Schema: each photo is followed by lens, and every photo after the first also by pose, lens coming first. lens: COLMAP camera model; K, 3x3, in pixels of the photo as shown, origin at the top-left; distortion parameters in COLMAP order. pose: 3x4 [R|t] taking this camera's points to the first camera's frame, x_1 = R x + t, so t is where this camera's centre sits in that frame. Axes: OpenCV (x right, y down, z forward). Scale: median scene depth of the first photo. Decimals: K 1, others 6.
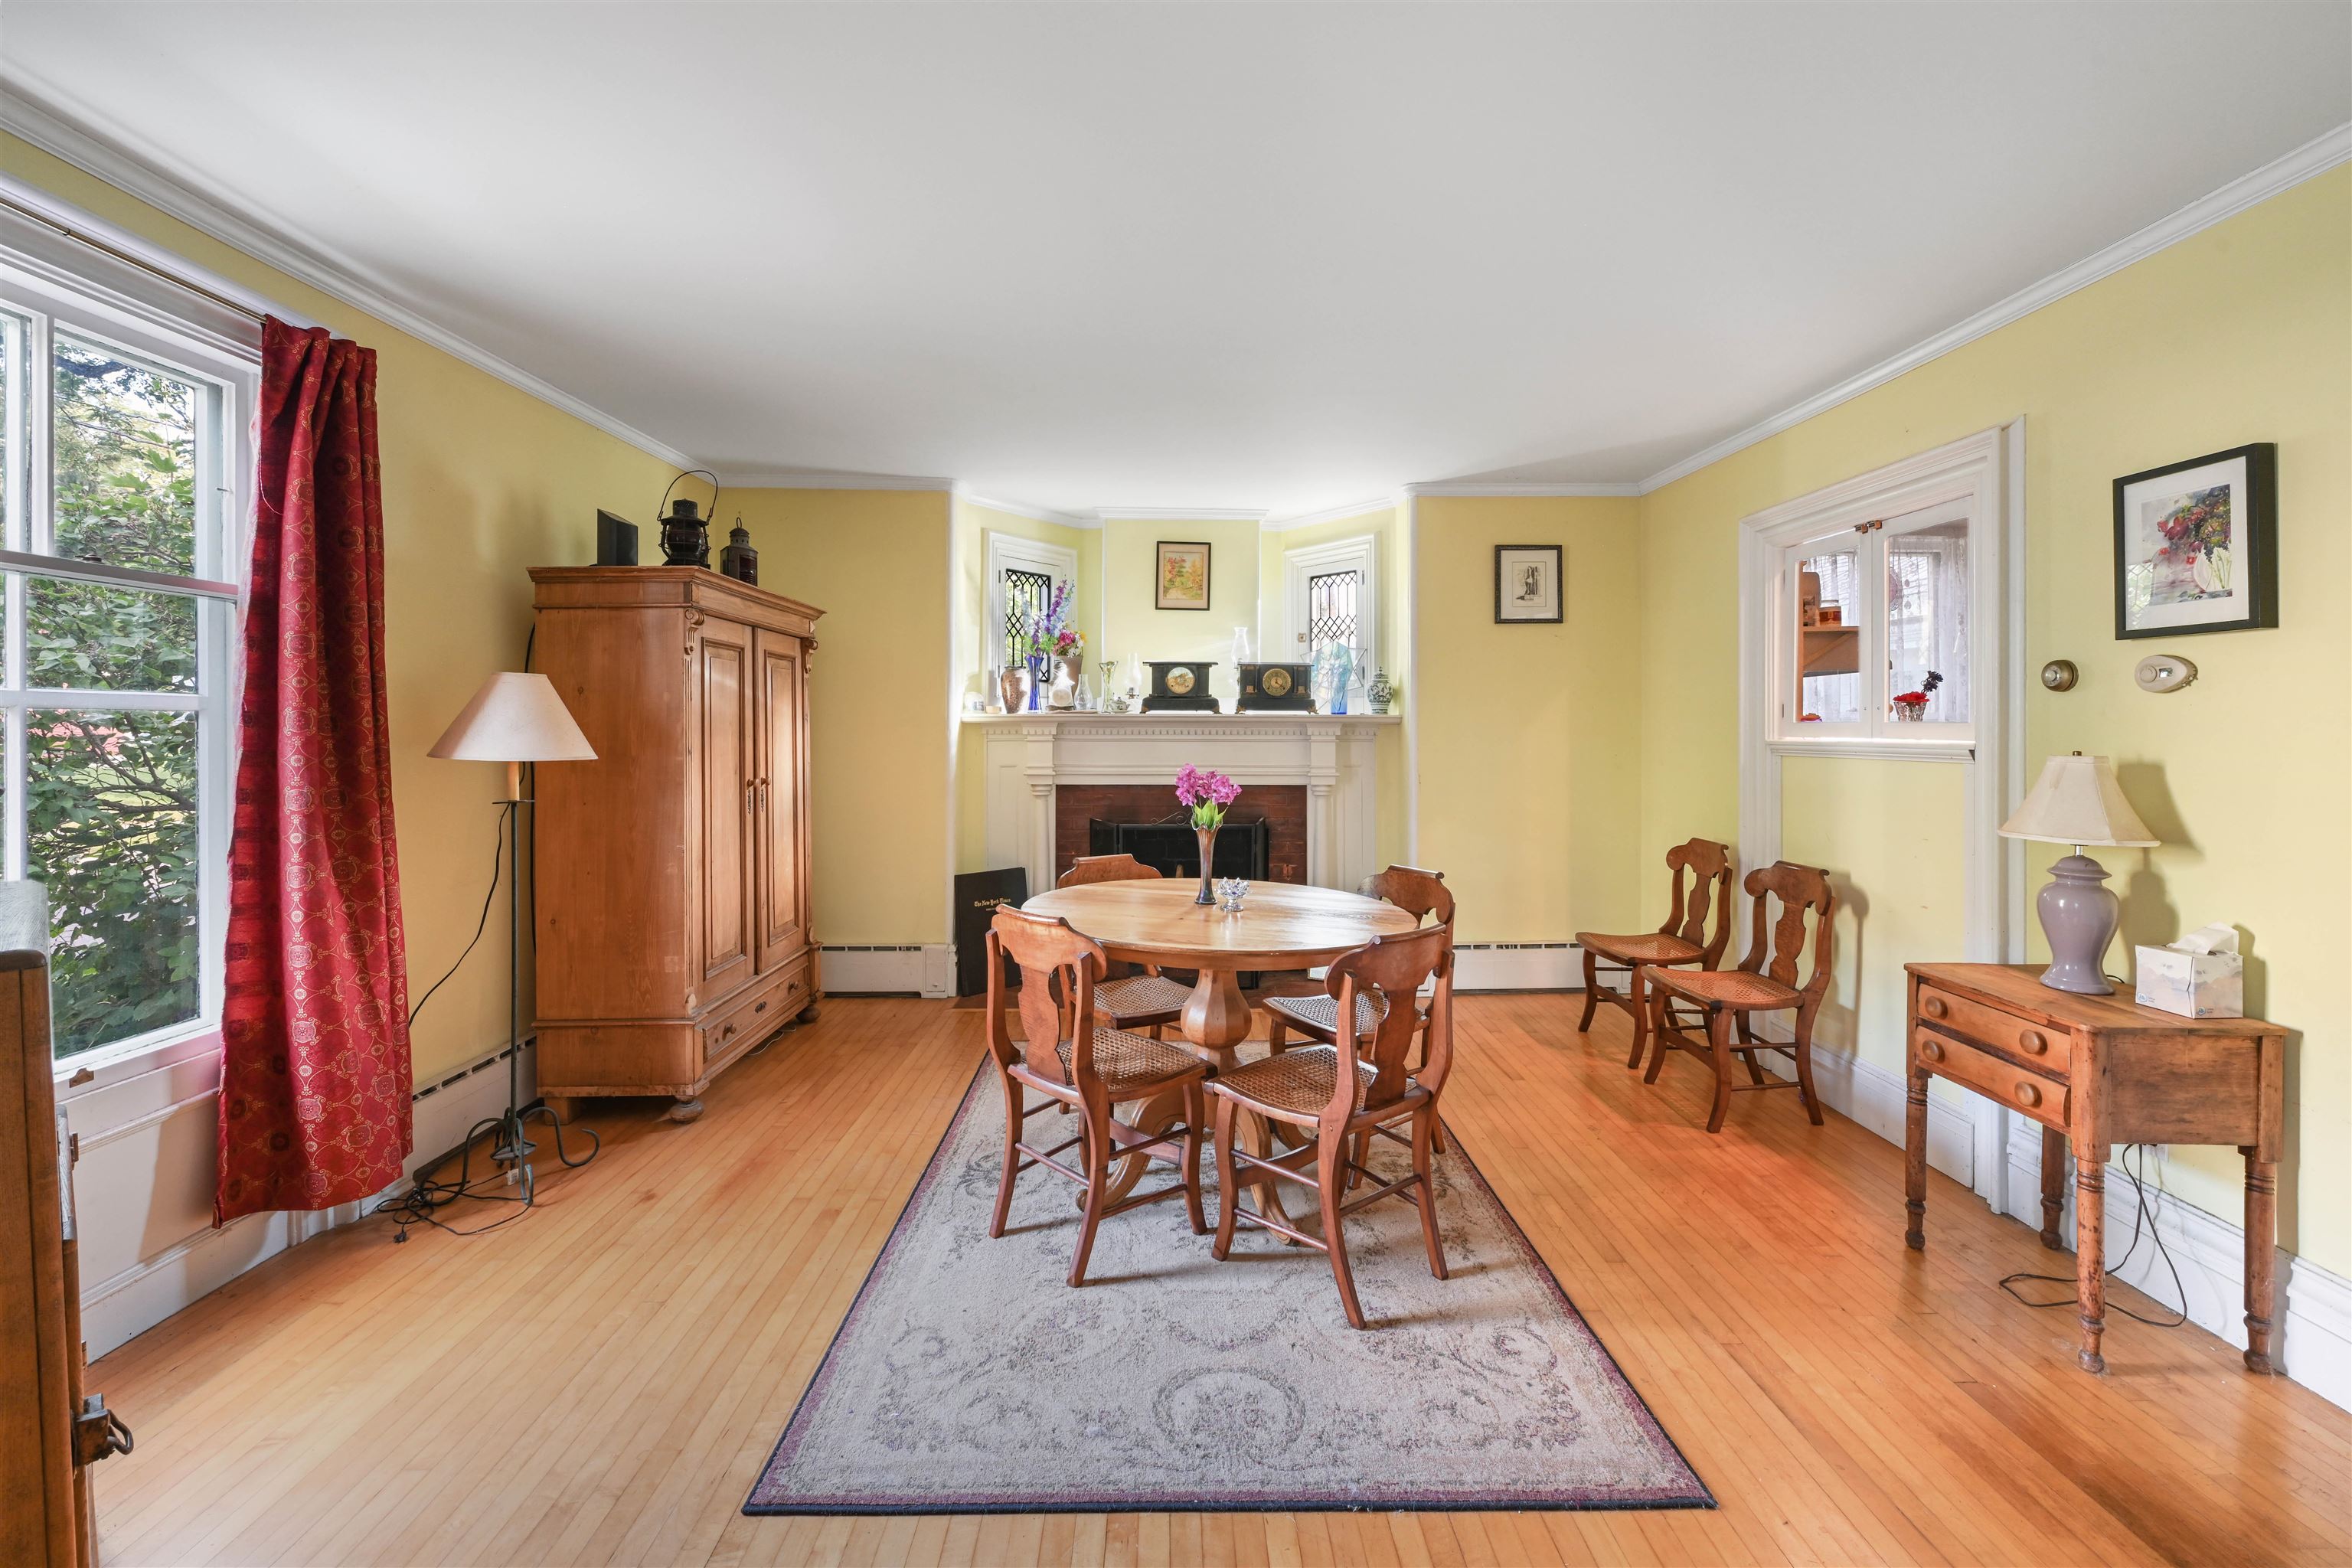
lens RADIAL K [[956.7, 0, 1178.9], [0, 956.7, 724.7], [0, 0, 1]] dist [-0.013386, 0.000196]
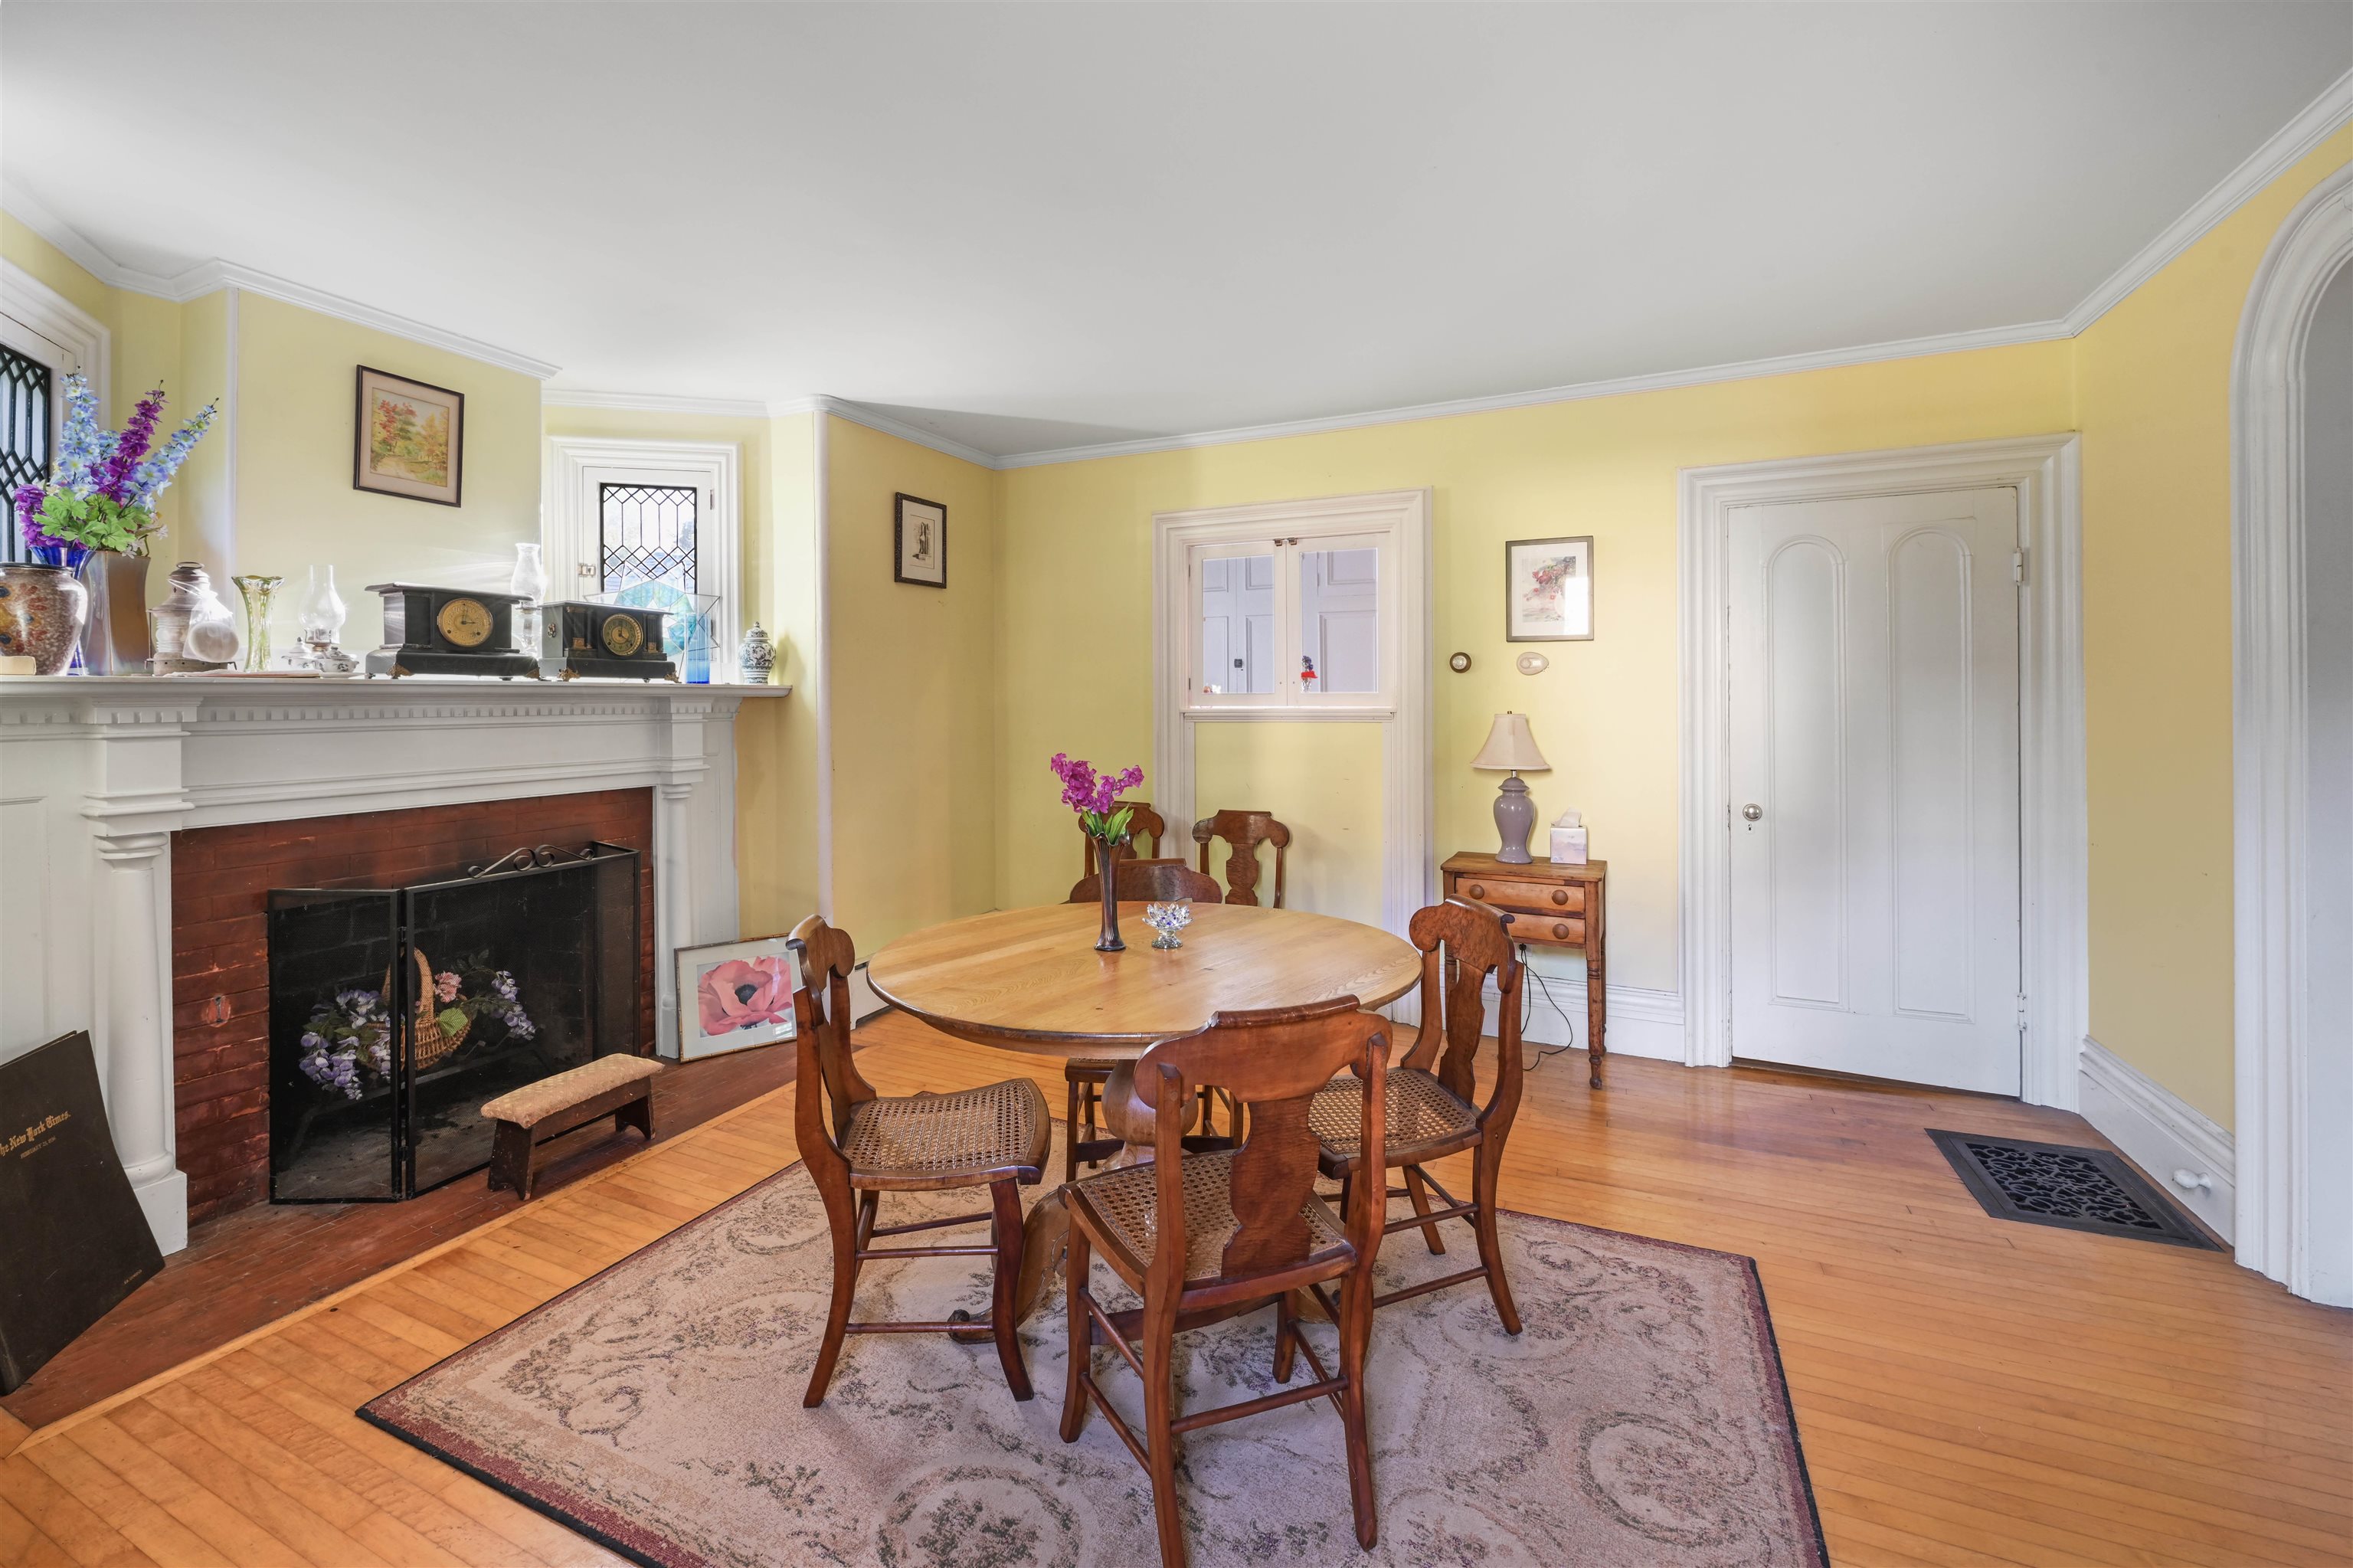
lens RADIAL K [[968.6, 0, 1178.0], [0, 968.6, 701.9], [0, 0, 1]] dist [-0.006017, -0.000216]
pose [[0.438352, -0.008394, 0.898764, -0.334743], [0.005140, 0.999963, 0.006832, -0.000828], [-0.898789, 0.001625, 0.438379, 0.360016]]
